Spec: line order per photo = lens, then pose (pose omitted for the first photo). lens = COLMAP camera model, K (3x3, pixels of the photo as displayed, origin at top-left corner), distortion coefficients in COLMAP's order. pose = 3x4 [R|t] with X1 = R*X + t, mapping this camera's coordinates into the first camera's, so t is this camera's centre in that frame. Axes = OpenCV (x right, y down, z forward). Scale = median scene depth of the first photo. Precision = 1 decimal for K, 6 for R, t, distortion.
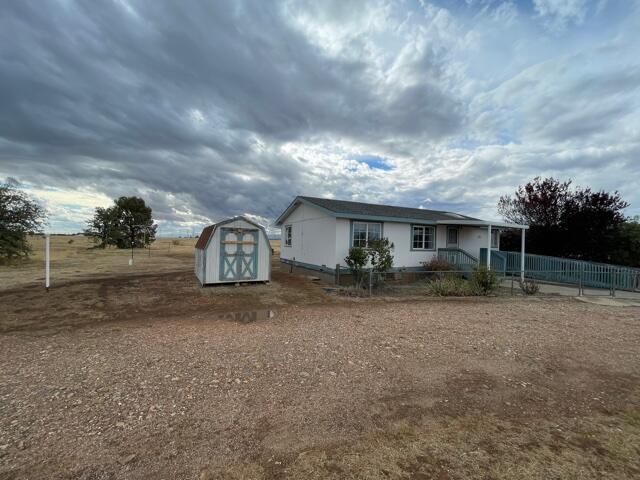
lens RADIAL K [[258.5, 0, 313.3], [0, 258.5, 242.7], [0, 0, 1]] dist [-0.000515, -0.000221]
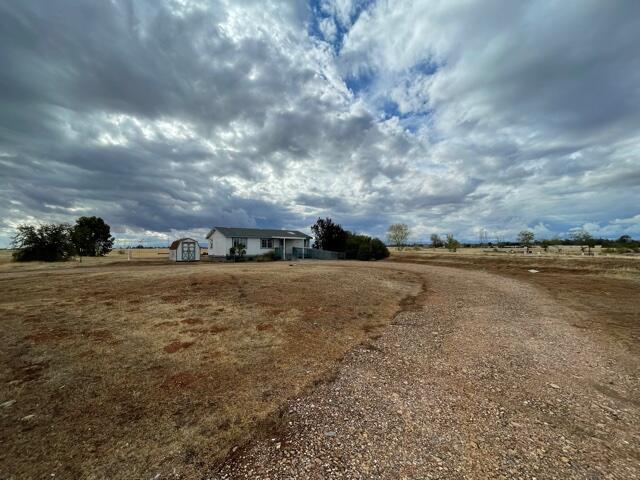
lens RADIAL K [[258.5, 0, 315.0], [0, 258.5, 240.2], [0, 0, 1]] dist [-0.000515, -0.000221]
pose [[0.979841, -0.023100, 0.198440, 0.464173], [0.030182, 0.999008, -0.032738, 0.055198], [-0.197487, 0.038068, 0.979566, -1.855606]]
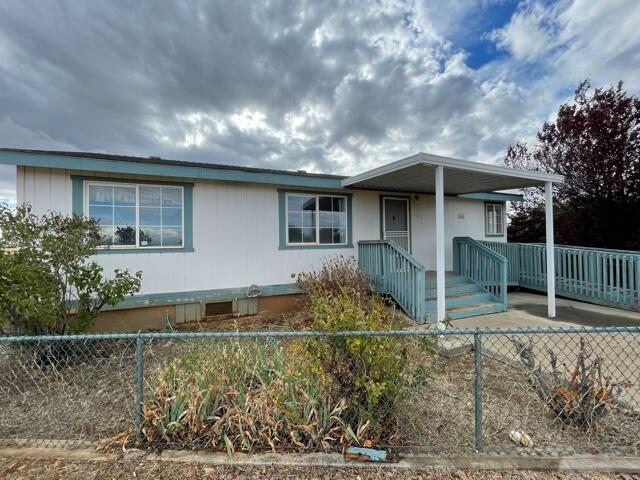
lens RADIAL K [[258.5, 0, 317.7], [0, 258.5, 252.3], [0, 0, 1]] dist [-0.000515, -0.000221]
pose [[0.995978, -0.036375, -0.081884, 0.555162], [0.038494, 0.998960, 0.024450, 0.033206], [0.080909, -0.027504, 0.996342, 0.652530]]
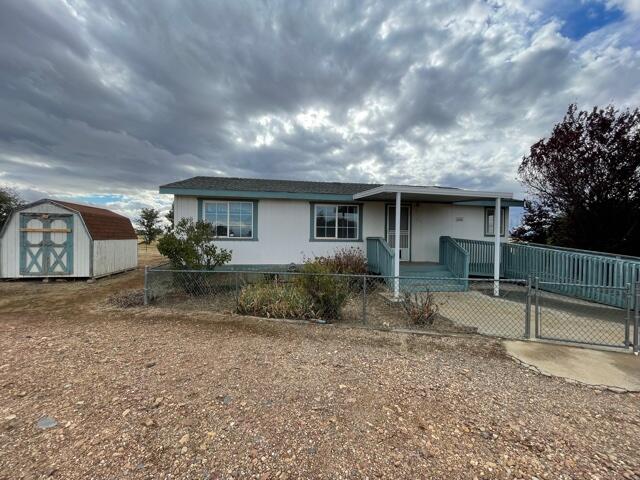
lens RADIAL K [[258.5, 0, 319.2], [0, 258.5, 245.4], [0, 0, 1]] dist [-0.000515, -0.000221]
pose [[0.953744, -0.004172, -0.300590, 0.703147], [0.009796, 0.999804, 0.017205, 0.036479], [0.300459, -0.019353, 0.953598, 0.407277]]
